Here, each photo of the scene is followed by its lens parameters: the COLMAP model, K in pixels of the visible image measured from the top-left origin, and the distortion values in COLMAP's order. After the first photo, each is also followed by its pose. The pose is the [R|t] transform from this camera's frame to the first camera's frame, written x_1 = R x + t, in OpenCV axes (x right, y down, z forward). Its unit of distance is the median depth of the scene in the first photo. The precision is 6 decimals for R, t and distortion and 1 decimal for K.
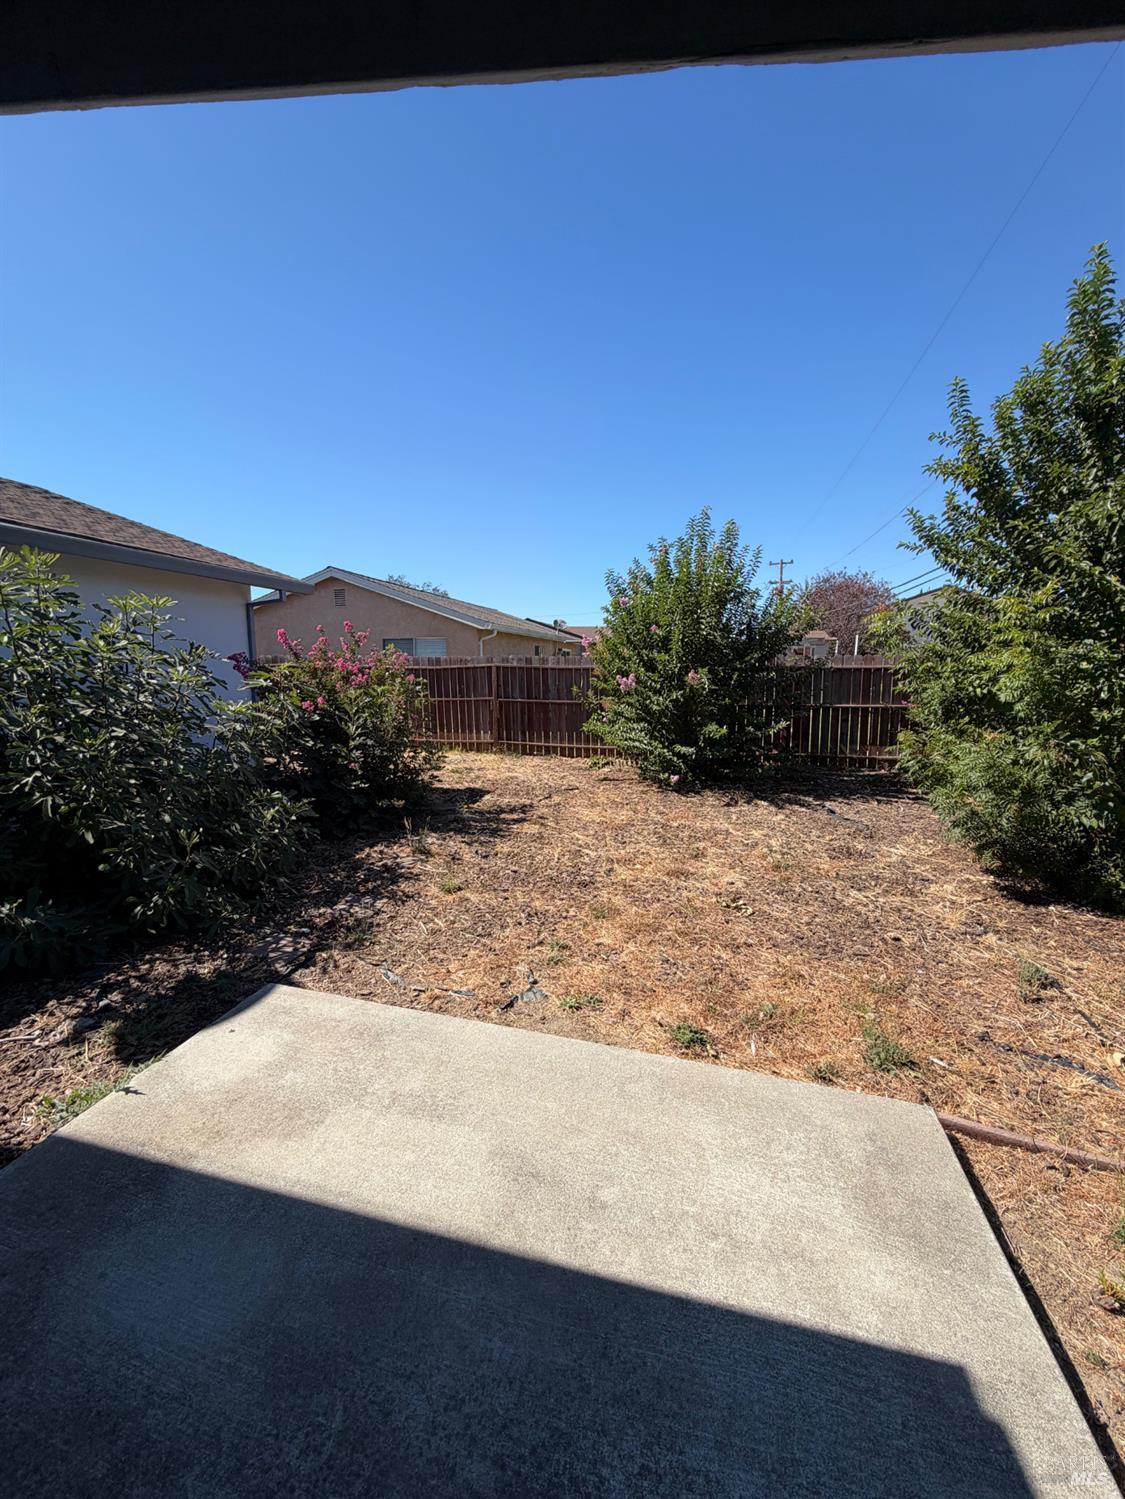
lens RADIAL K [[601.3, 0, 562.5], [0, 601.3, 749.5], [0, 0, 1]] dist [0.001871, 0.000108]
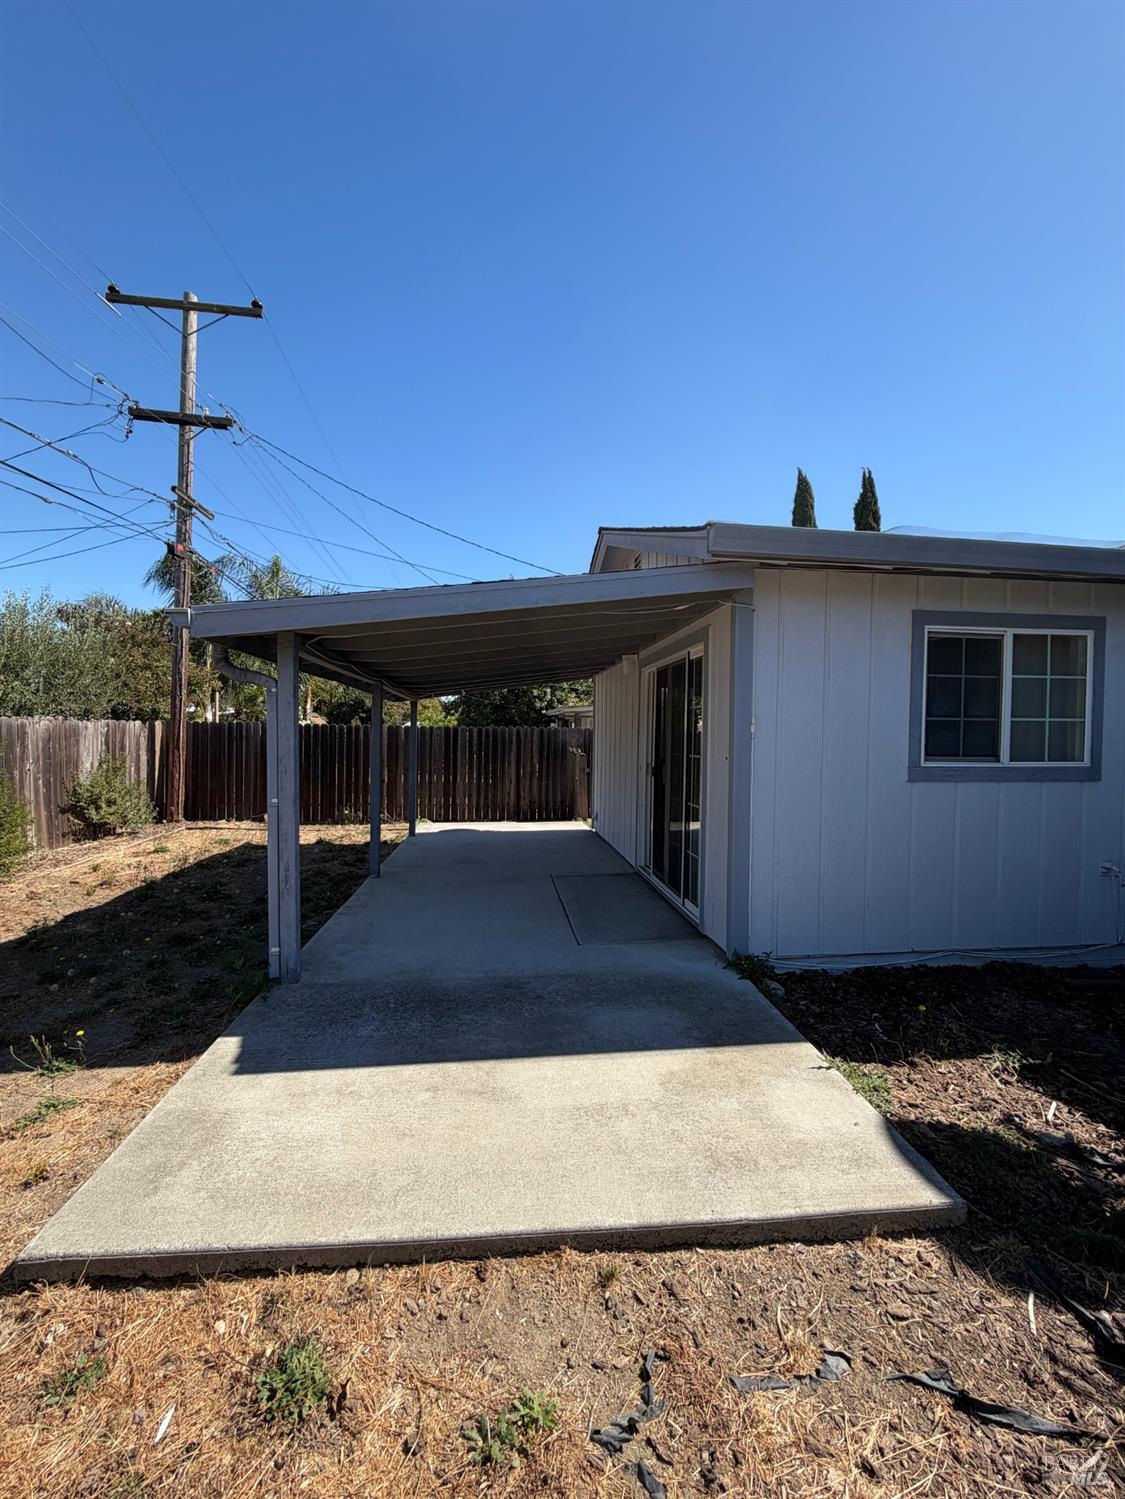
lens RADIAL K [[601.3, 0, 562.5], [0, 601.3, 749.5], [0, 0, 1]] dist [0.001871, 0.000108]
pose [[-0.936892, -0.010390, -0.349464, 0.271890], [-0.069503, 0.985143, 0.157042, -0.288783], [0.342640, 0.171420, -0.923695, 2.254058]]
